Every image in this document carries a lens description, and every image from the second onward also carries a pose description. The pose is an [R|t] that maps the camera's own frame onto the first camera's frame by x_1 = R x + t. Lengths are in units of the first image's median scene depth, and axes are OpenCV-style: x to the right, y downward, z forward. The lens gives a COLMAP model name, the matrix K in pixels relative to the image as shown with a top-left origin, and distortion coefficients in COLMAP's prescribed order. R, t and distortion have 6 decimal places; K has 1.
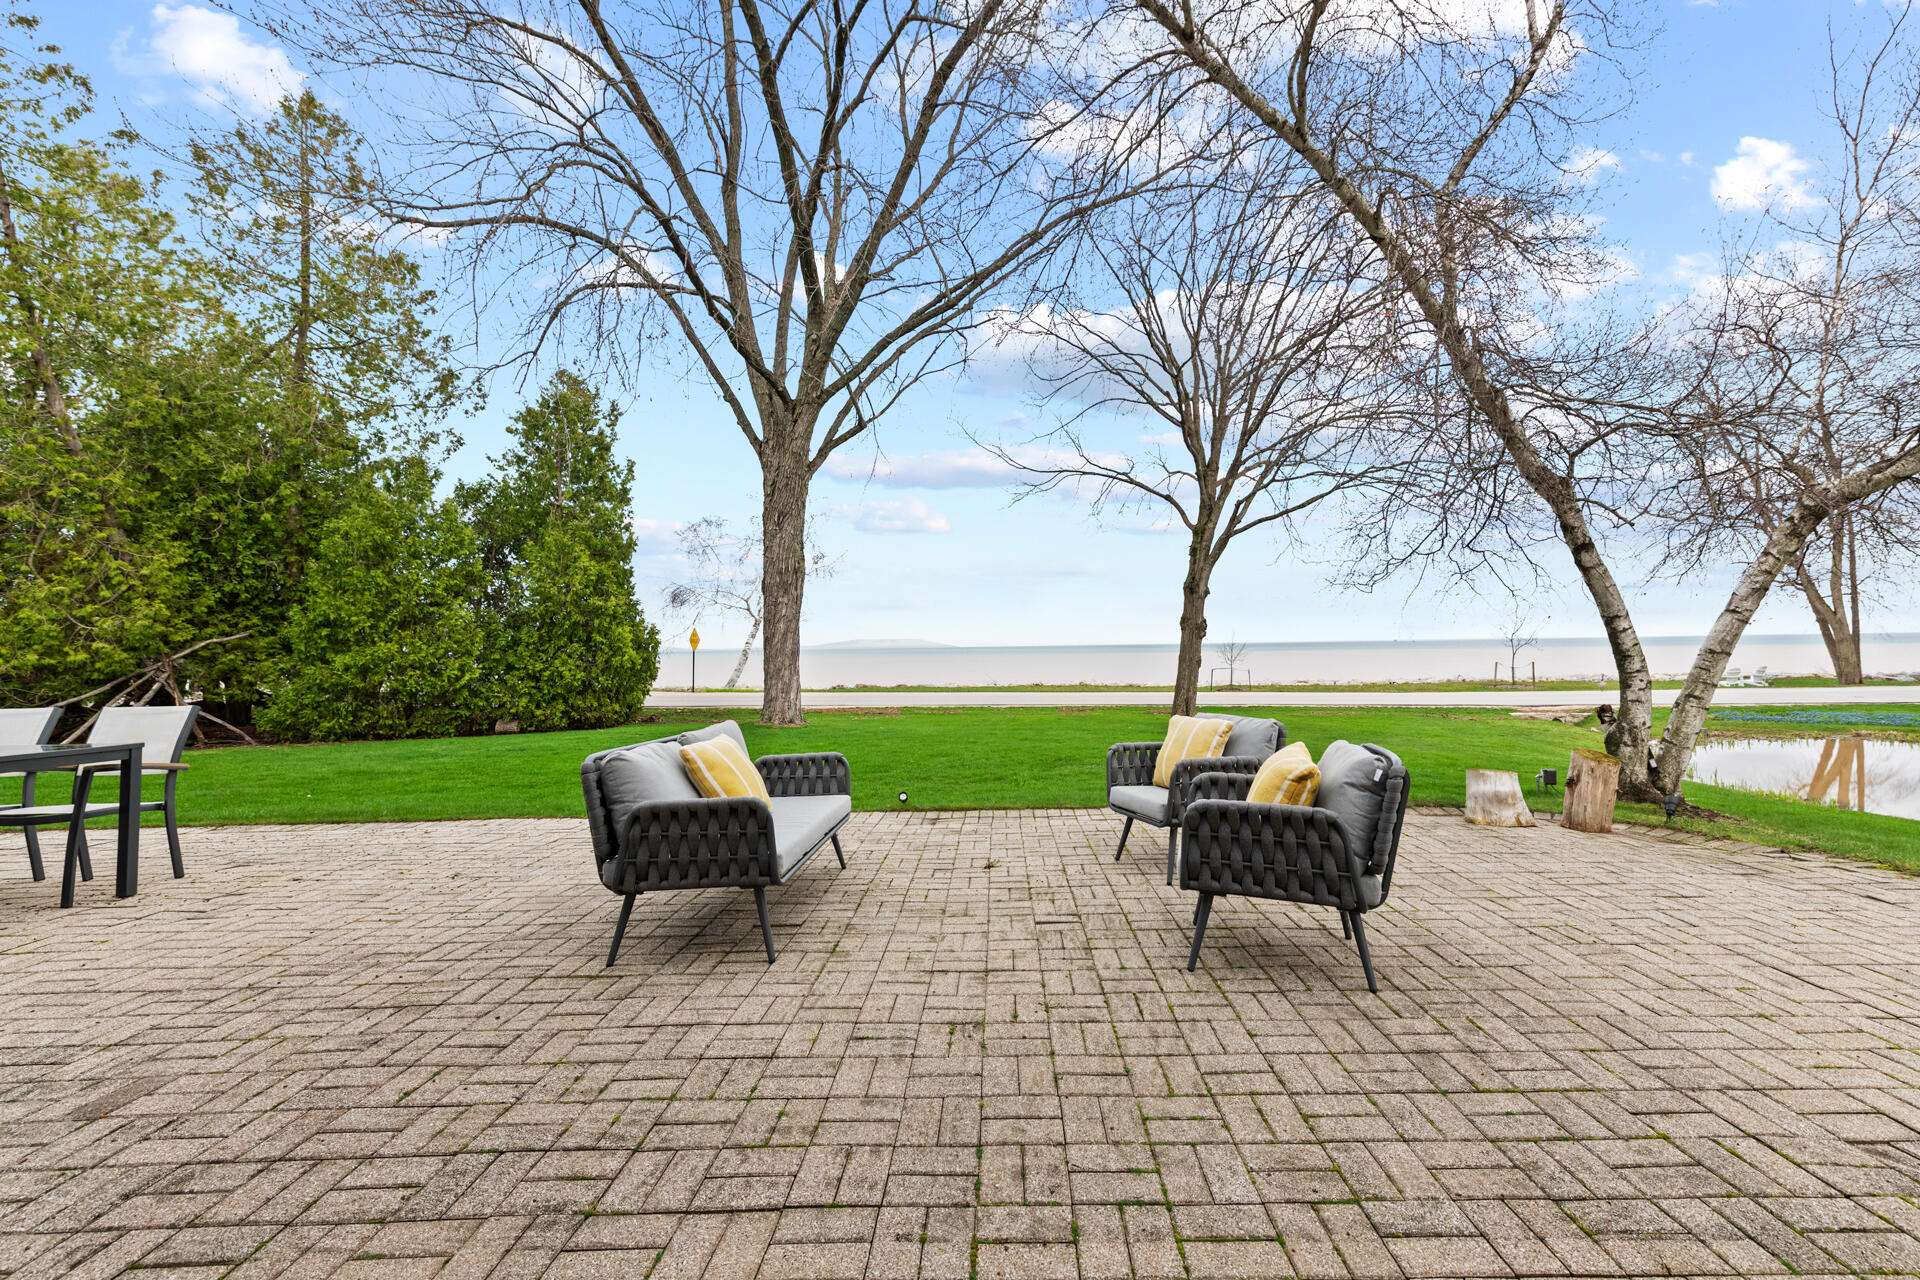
lens RADIAL K [[810.5, 0, 960.0], [0, 810.5, 640.0], [0, 0, 1]] dist [0.000603, -0.000012]
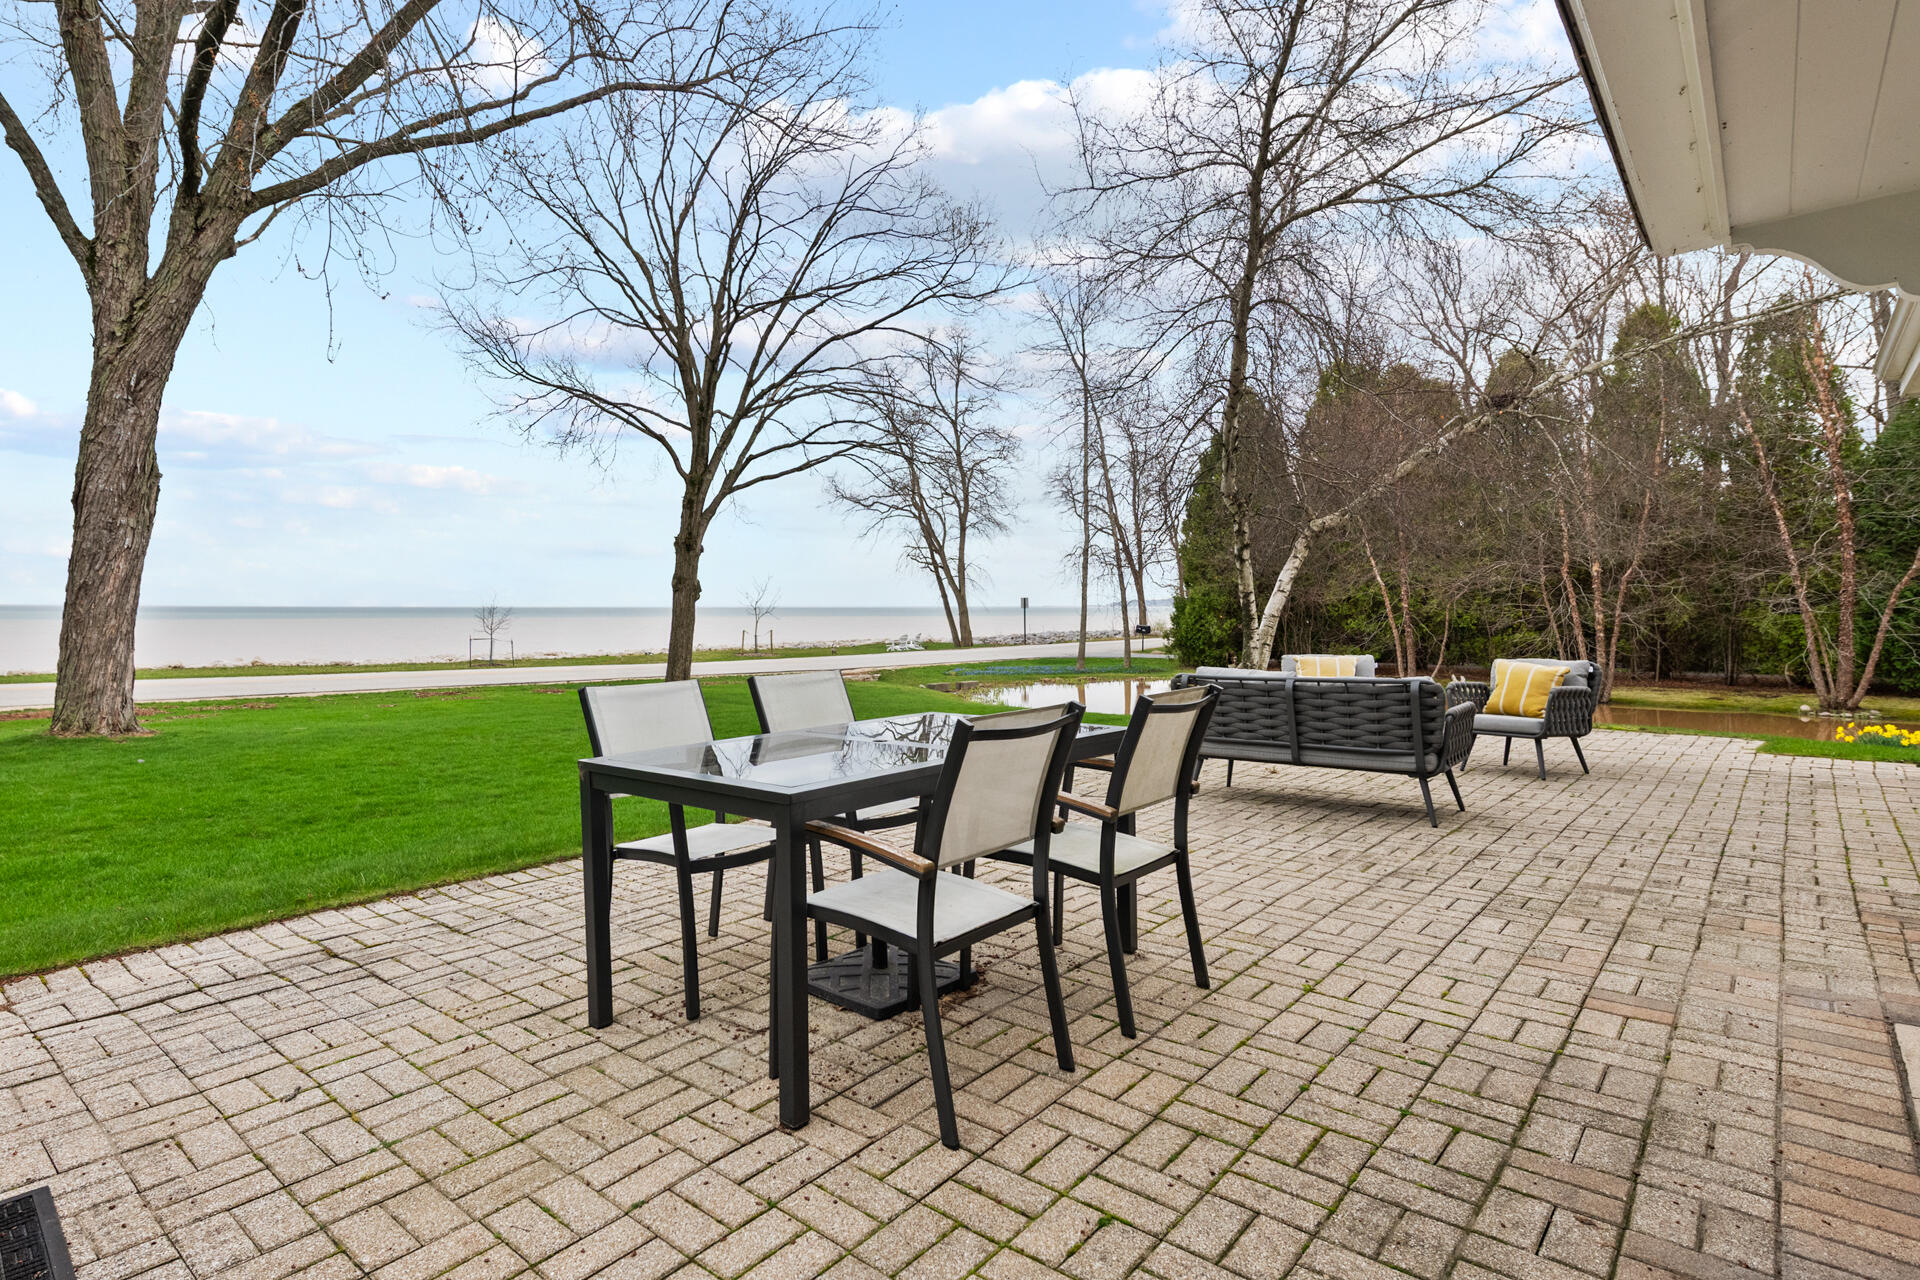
lens RADIAL K [[975.1, 0, 960.0], [0, 975.1, 640.0], [0, 0, 1]] dist [-0.003228, -0.000371]
pose [[0.651089, -0.010552, 0.758928, -0.329327], [-0.016175, 0.999483, 0.027773, 0.005403], [-0.758829, -0.030358, 0.650582, 0.073129]]
